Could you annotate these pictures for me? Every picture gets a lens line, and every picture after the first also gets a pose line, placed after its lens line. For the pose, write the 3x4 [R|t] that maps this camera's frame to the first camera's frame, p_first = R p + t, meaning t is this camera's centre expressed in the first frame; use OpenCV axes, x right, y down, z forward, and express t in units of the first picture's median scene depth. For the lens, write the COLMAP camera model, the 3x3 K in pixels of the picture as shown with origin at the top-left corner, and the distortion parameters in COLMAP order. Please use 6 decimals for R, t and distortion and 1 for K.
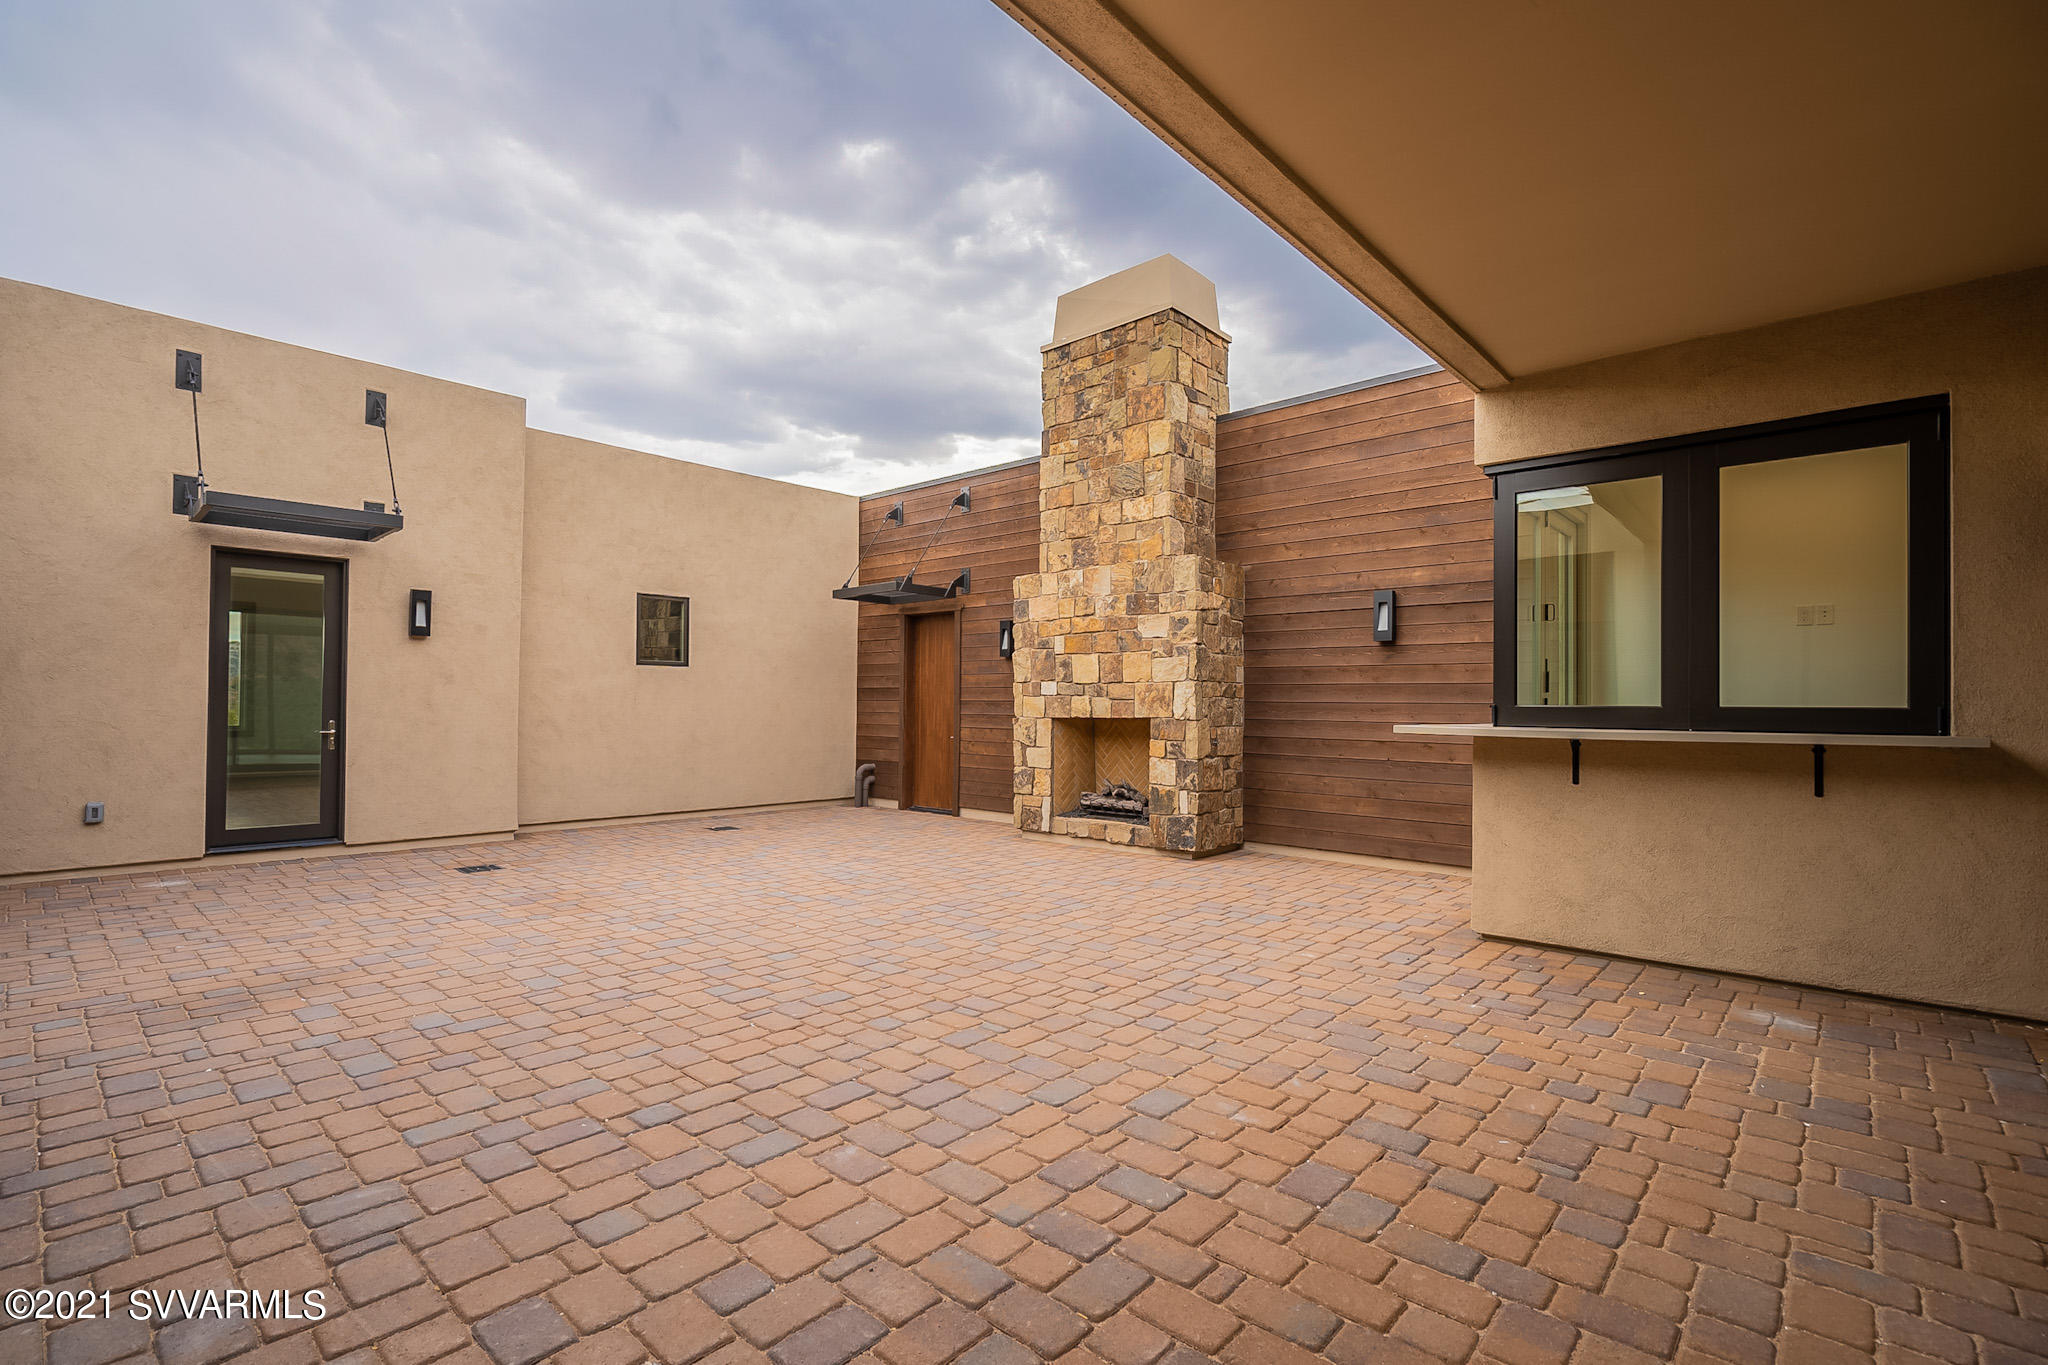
lens RADIAL K [[931.5, 0, 1015.6], [0, 931.5, 692.4], [0, 0, 1]] dist [-0.009493, 0.005589]
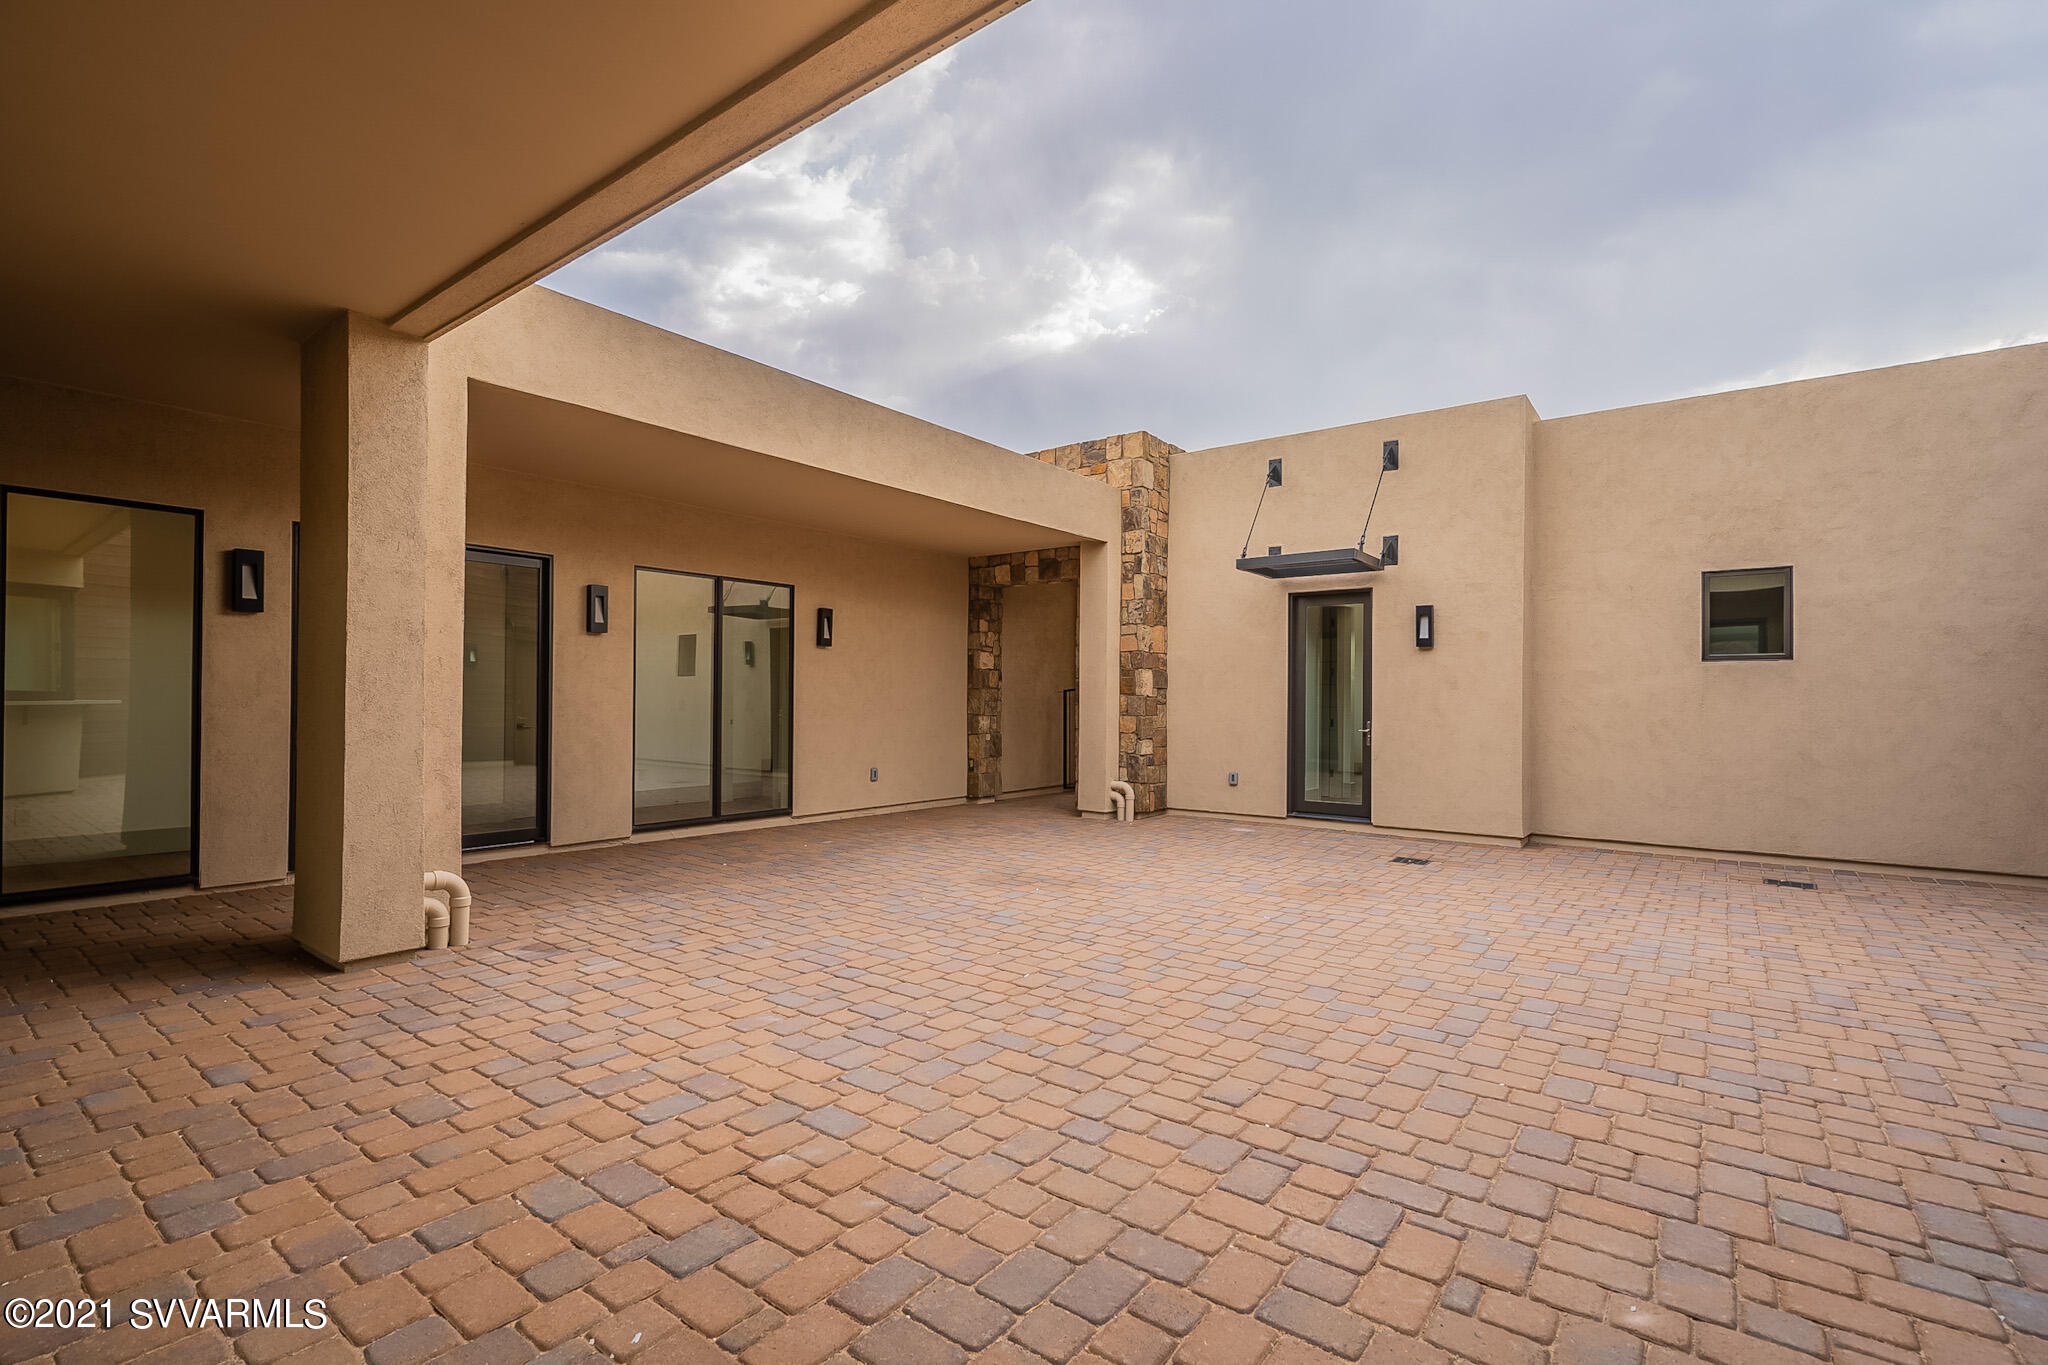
lens RADIAL K [[931.5, 0, 1015.6], [0, 931.5, 692.4], [0, 0, 1]] dist [-0.009493, 0.005589]
pose [[0.084583, -0.015531, -0.996295, 0.445524], [0.005877, 0.999869, -0.015088, 0.008015], [0.996399, -0.004579, 0.084664, 0.440209]]
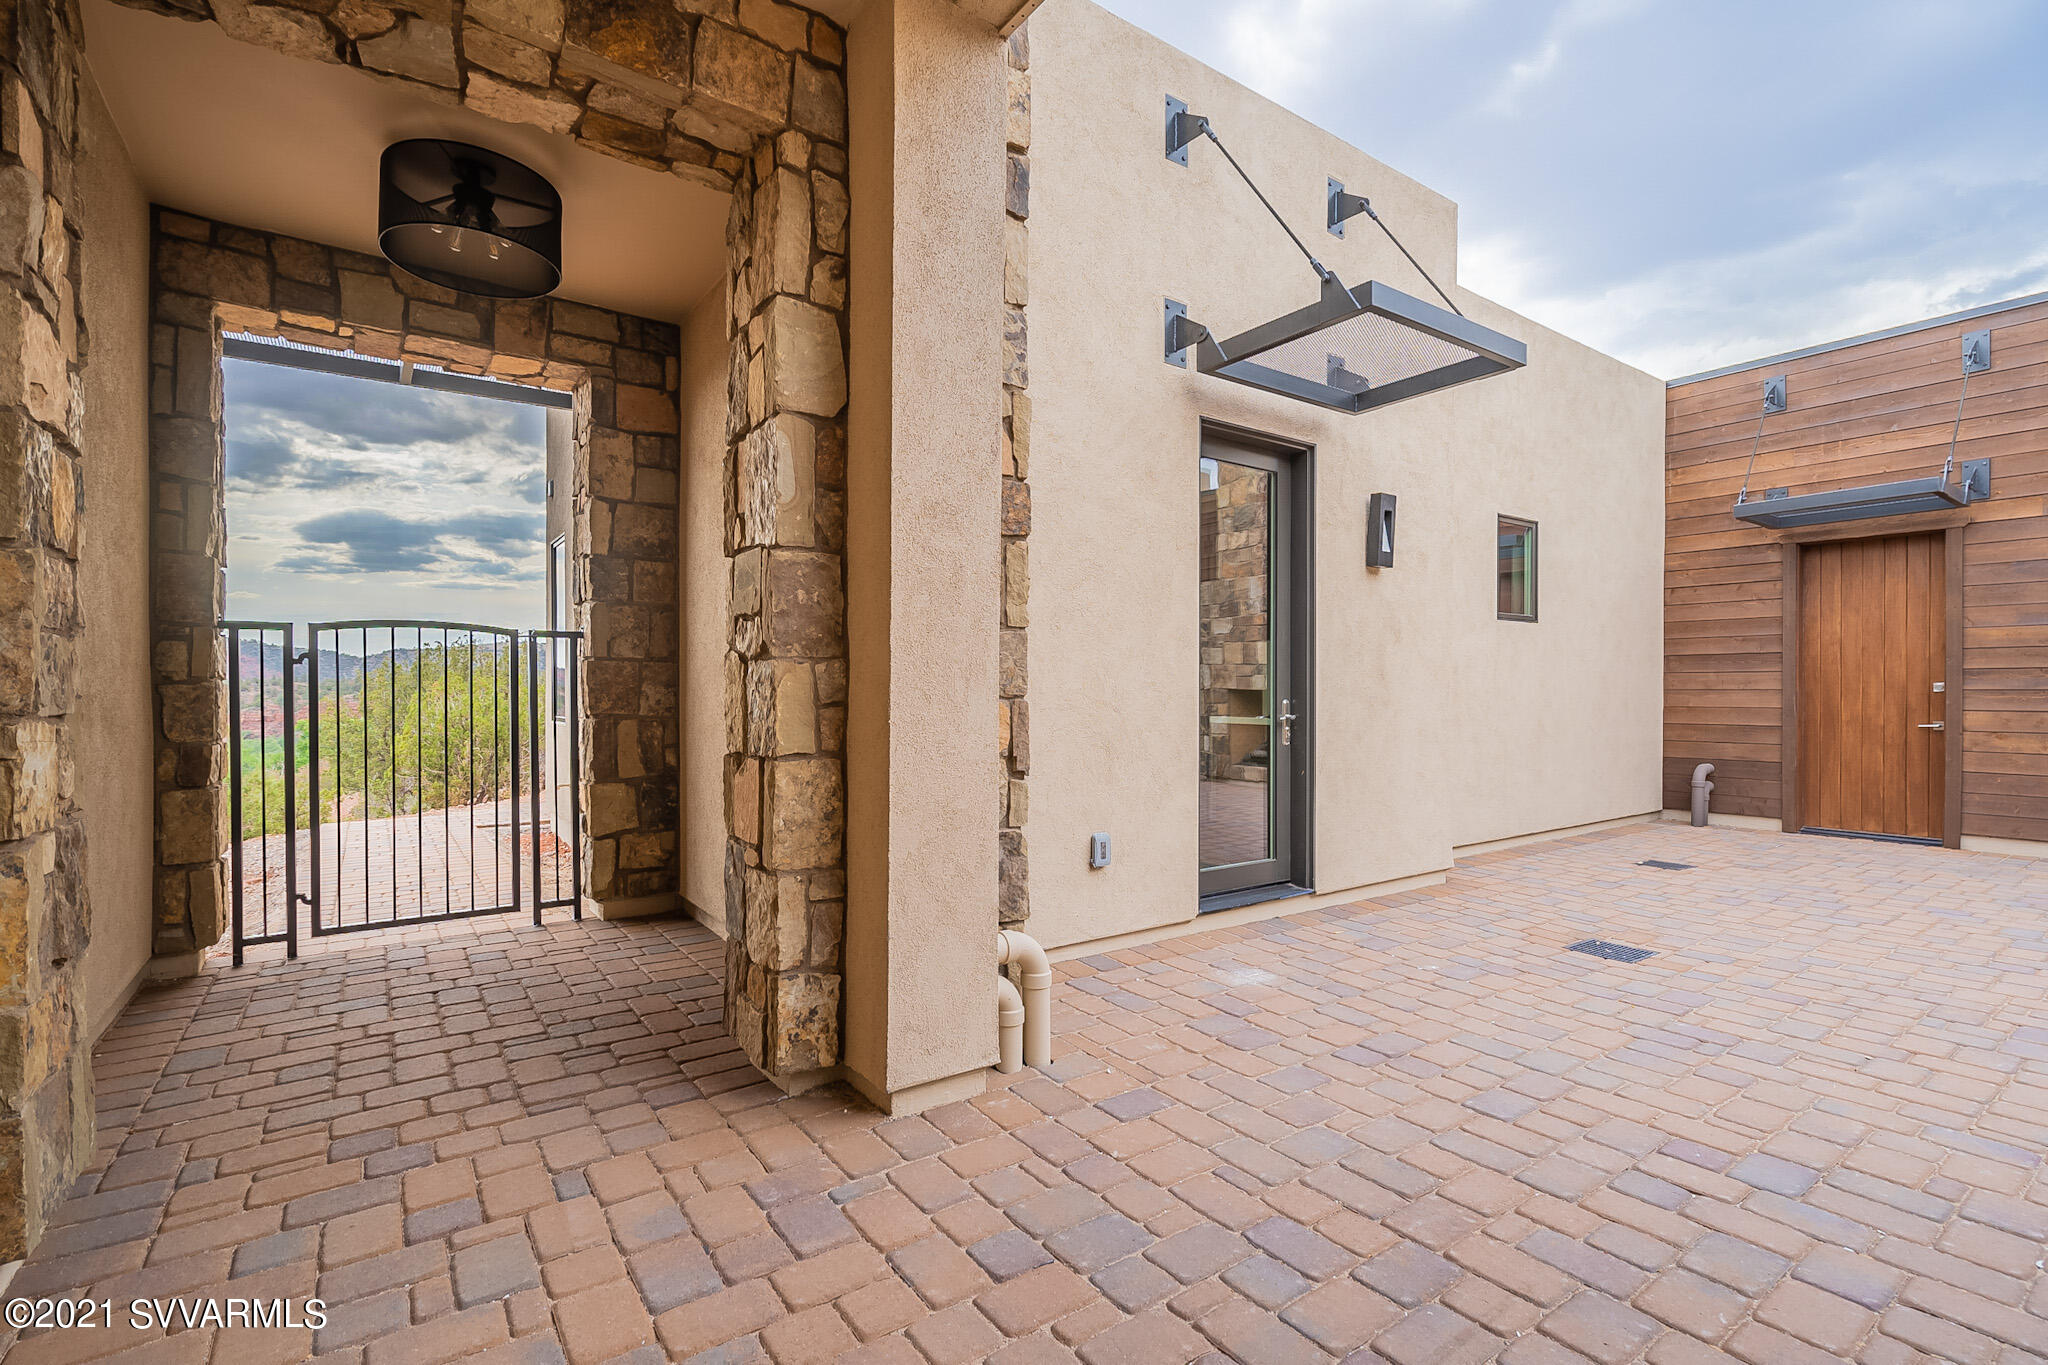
lens RADIAL K [[931.5, 0, 1015.6], [0, 931.5, 692.4], [0, 0, 1]] dist [-0.009493, 0.005589]
pose [[0.977232, -0.005873, -0.212093, -0.791294], [0.008906, 0.999871, 0.013349, 0.015554], [0.211987, -0.014934, 0.977158, 0.337026]]
